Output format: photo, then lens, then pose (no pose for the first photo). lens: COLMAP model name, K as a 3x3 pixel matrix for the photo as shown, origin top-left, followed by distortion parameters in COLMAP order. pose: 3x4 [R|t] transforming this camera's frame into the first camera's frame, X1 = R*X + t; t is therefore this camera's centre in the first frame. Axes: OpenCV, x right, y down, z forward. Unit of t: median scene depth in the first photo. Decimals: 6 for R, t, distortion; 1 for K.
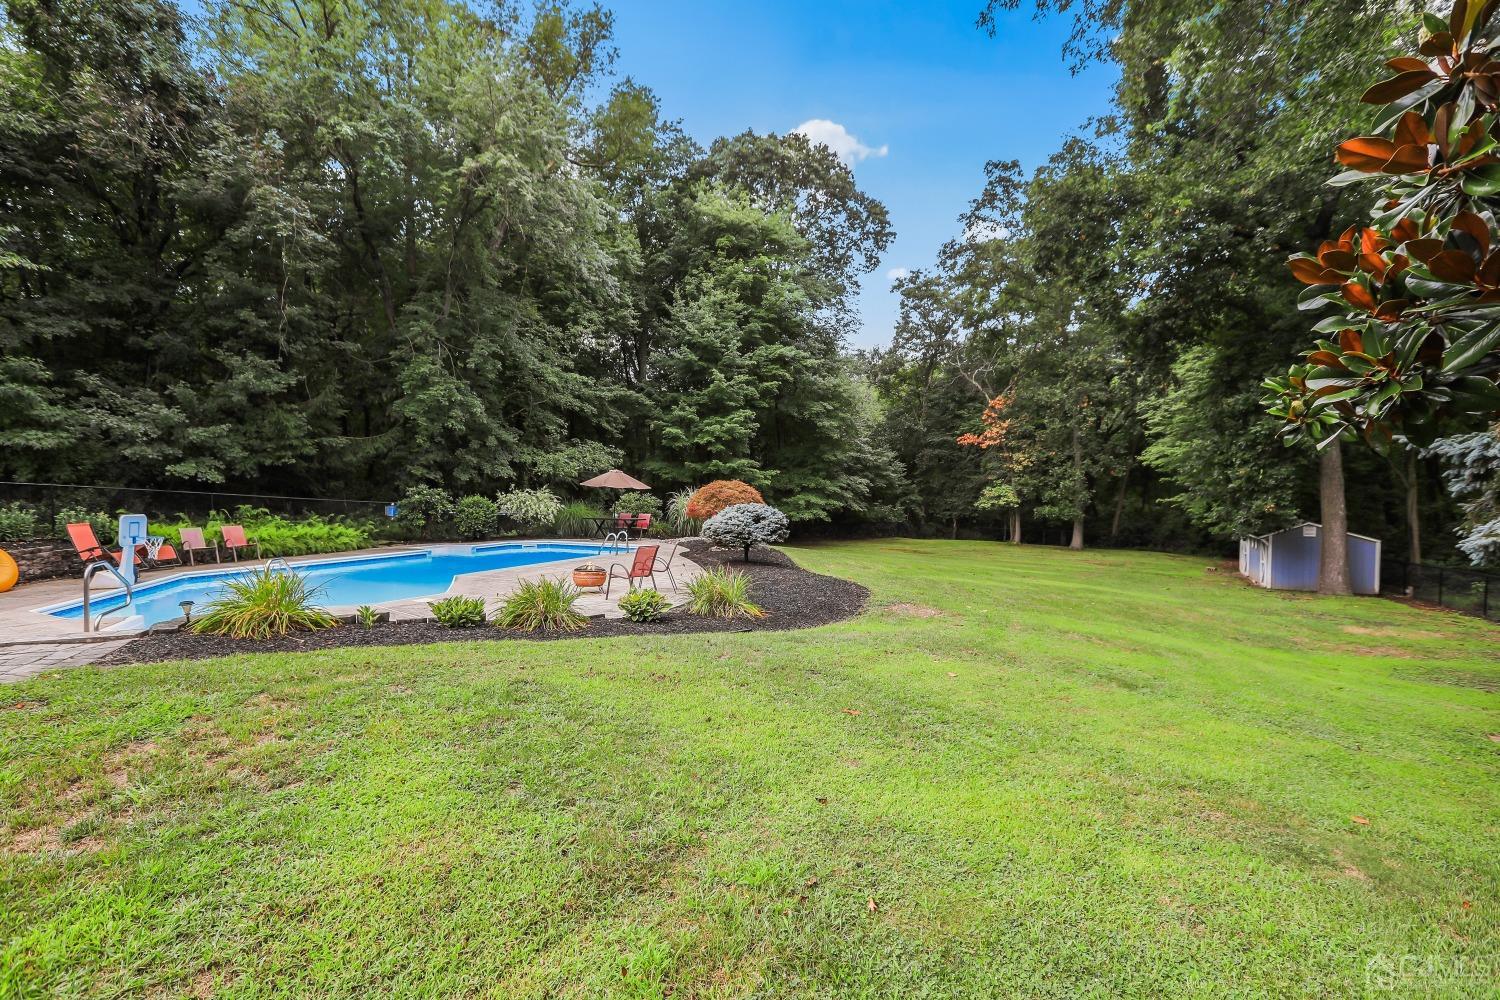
lens RADIAL K [[685.7, 0, 757.7], [0, 685.7, 503.2], [0, 0, 1]] dist [-0.018113, 0.010551]
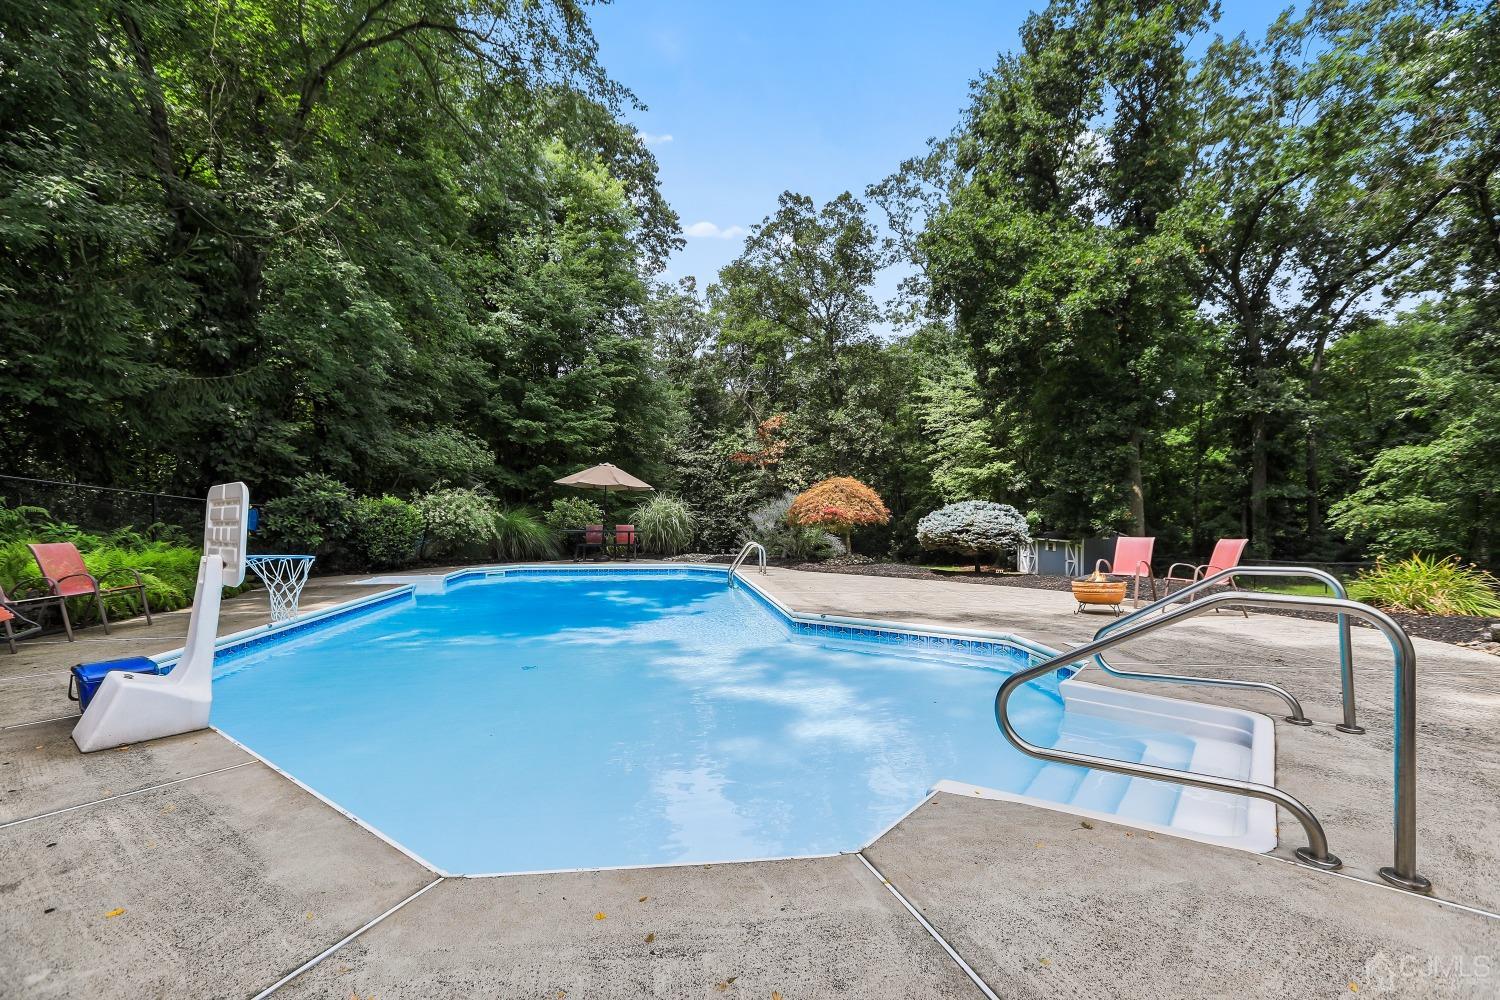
lens RADIAL K [[685.7, 0, 752.0], [0, 685.7, 491.8], [0, 0, 1]] dist [-0.018113, 0.010551]
pose [[0.836872, 0.021505, 0.546976, -0.313852], [0.008719, 0.998578, -0.052600, 0.013363], [-0.547329, 0.048789, 0.835494, 0.209753]]
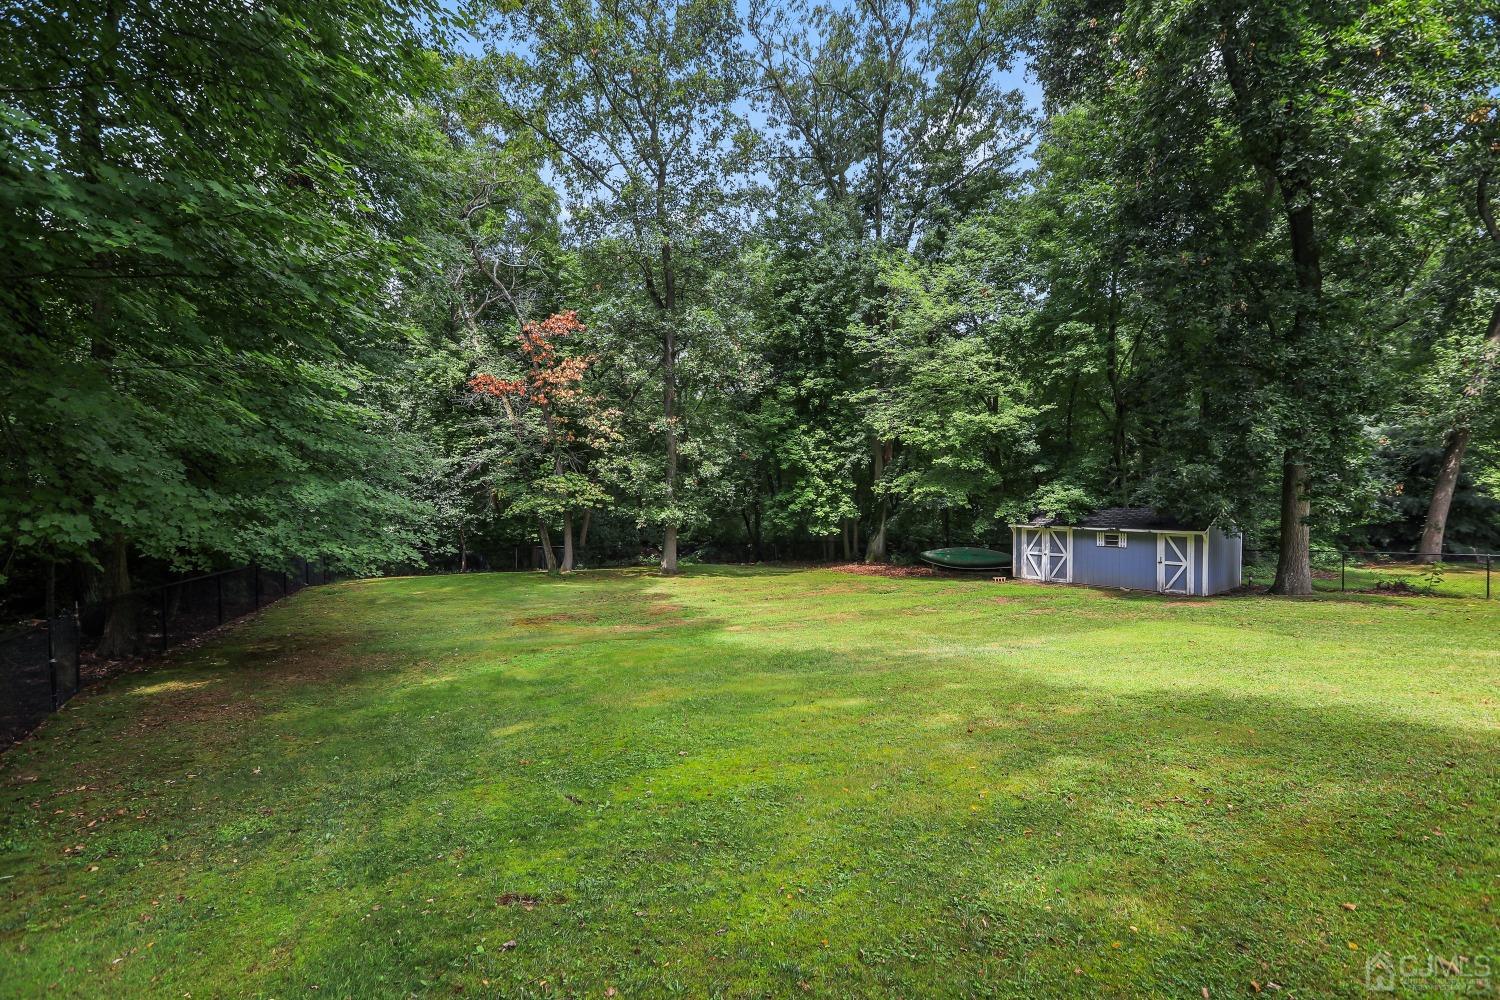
lens RADIAL K [[685.7, 0, 746.1], [0, 685.7, 497.7], [0, 0, 1]] dist [-0.018113, 0.010551]
pose [[0.419954, -0.013690, 0.907442, -0.119970], [0.027745, 0.999613, 0.002241, -0.004220], [-0.907121, 0.024236, 0.420171, 0.825525]]
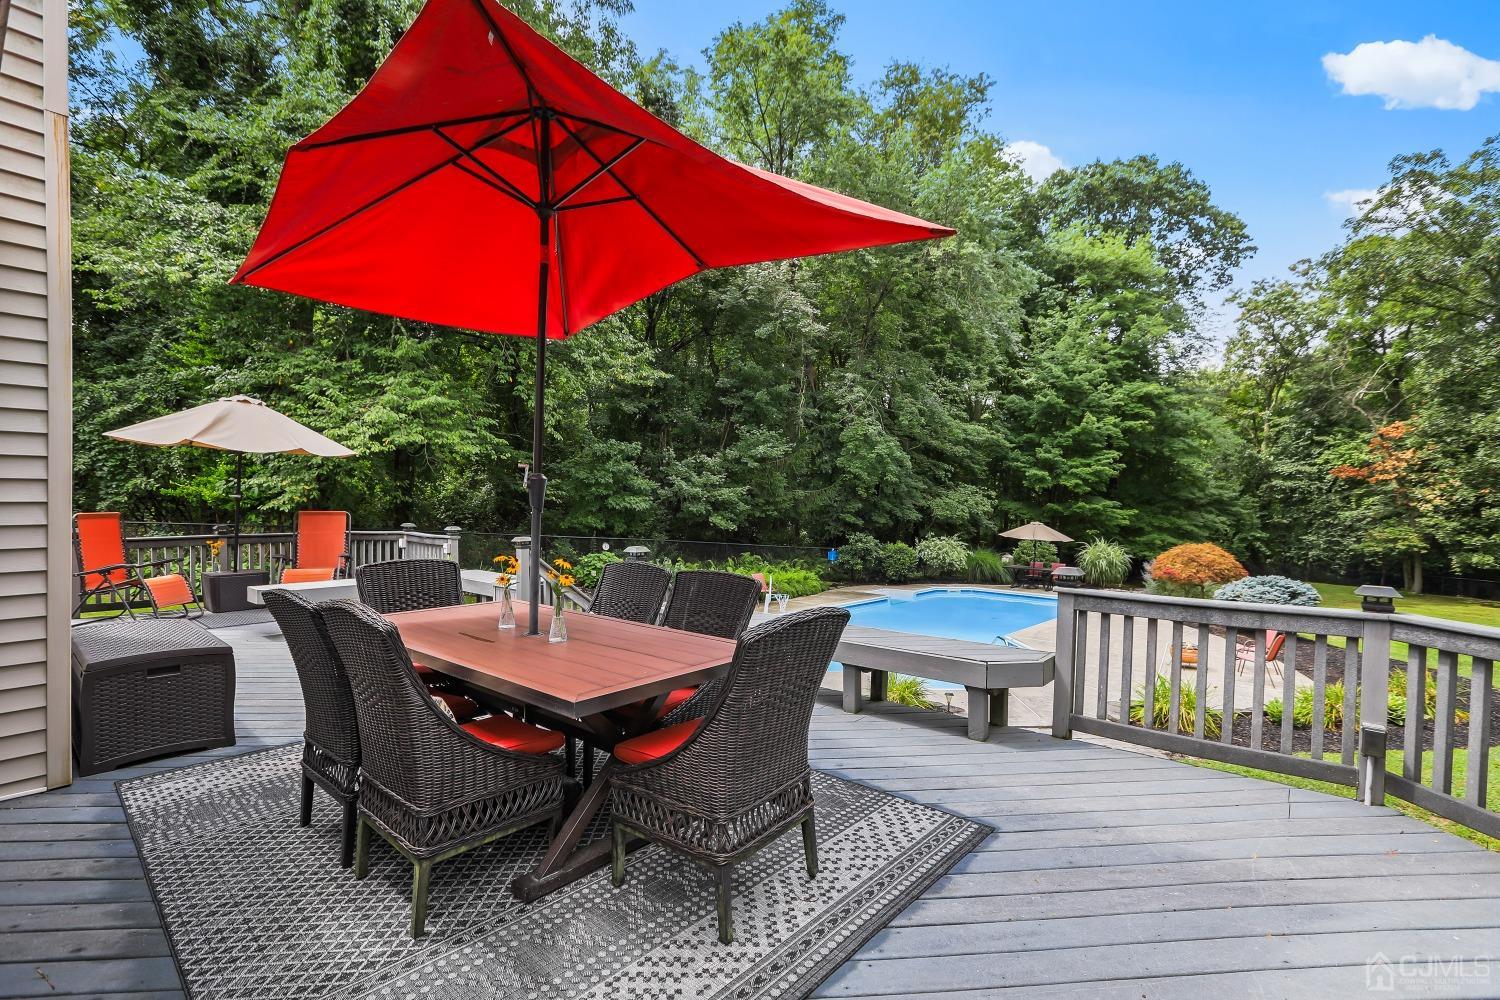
lens RADIAL K [[685.7, 0, 753.7], [0, 685.7, 503.7], [0, 0, 1]] dist [-0.018113, 0.010551]
pose [[0.950319, 0.014253, -0.310952, -0.194235], [-0.019625, 0.999707, -0.014152, -0.035264], [0.310660, 0.019551, 0.950320, -0.084009]]
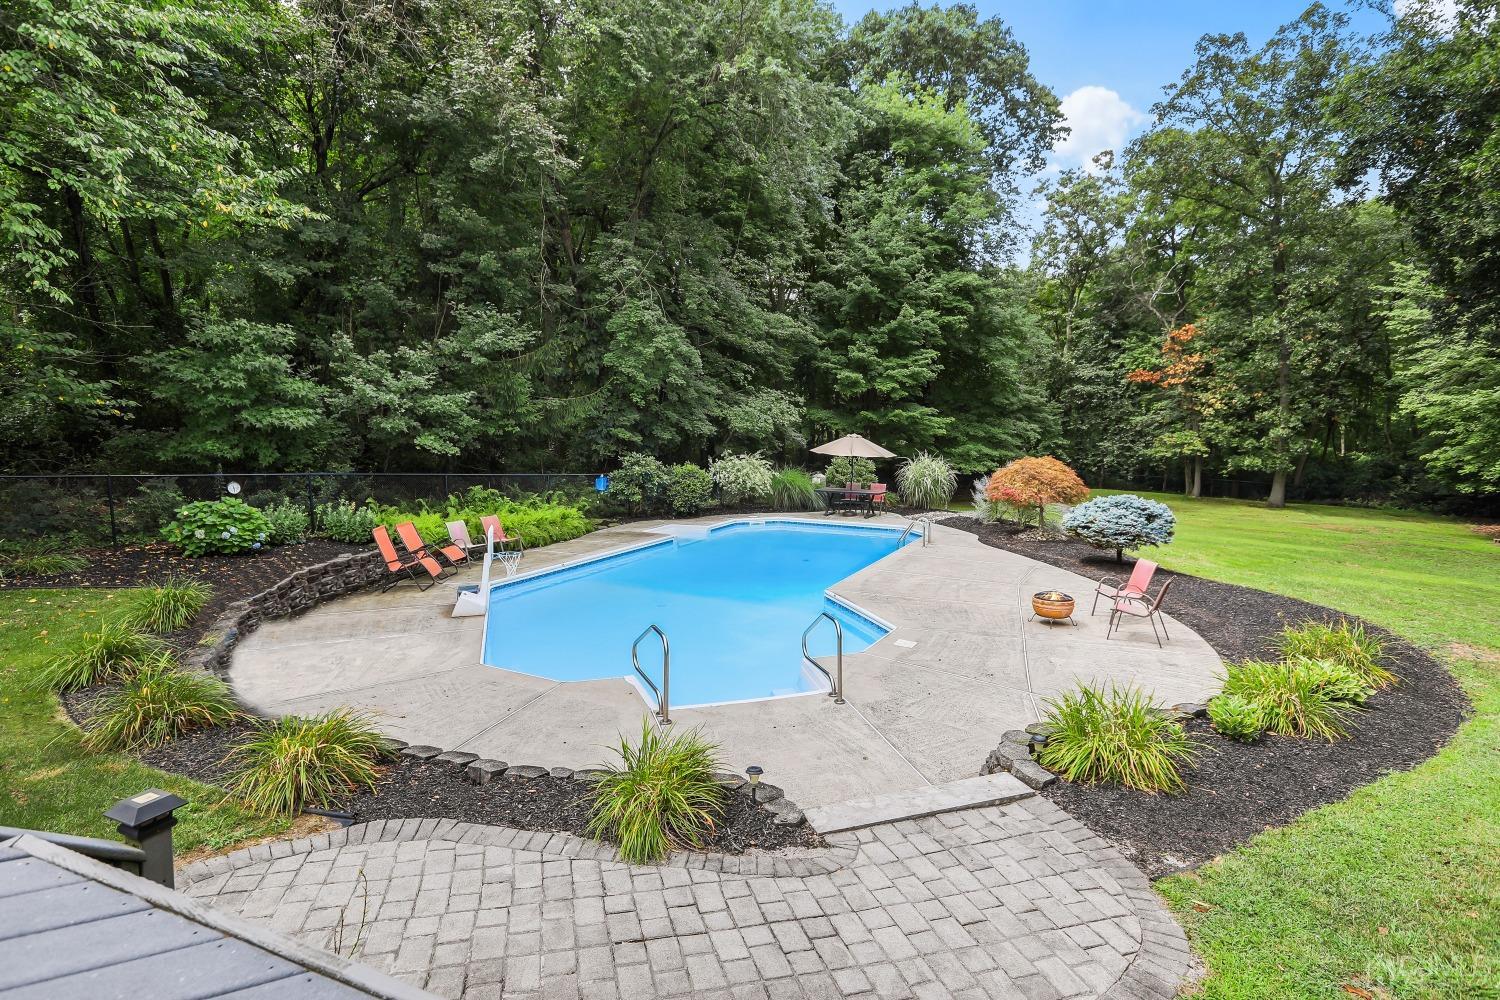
lens RADIAL K [[764.7, 0, 744.9], [0, 764.7, 492.0], [0, 0, 1]] dist [-0.021556, 0.015780]
pose [[0.998957, 0.005015, -0.045393, -0.197562], [-0.001254, 0.996590, 0.082508, -0.036567], [0.045652, -0.082365, 0.995556, 0.027361]]
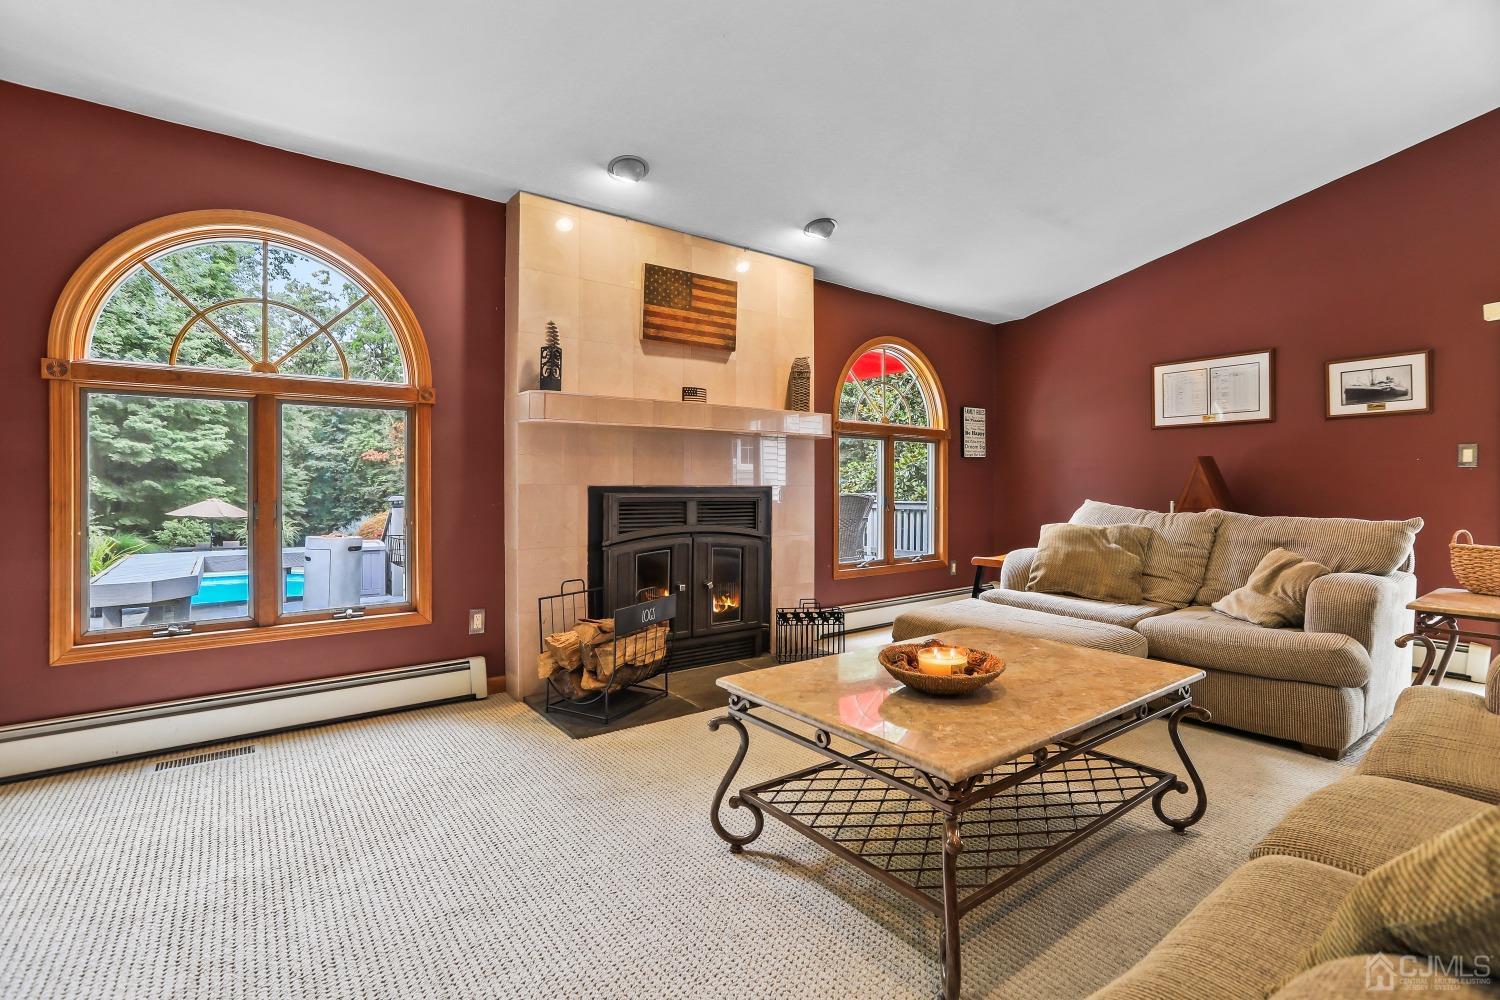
lens RADIAL K [[685.7, 0, 743.8], [0, 685.7, 481.6], [0, 0, 1]] dist [-0.018113, 0.010551]
pose [[0.528419, 0.006380, 0.848960, -0.420352], [0.018983, 0.999633, -0.019327, -0.026173], [-0.848771, 0.026329, 0.528104, -0.104010]]
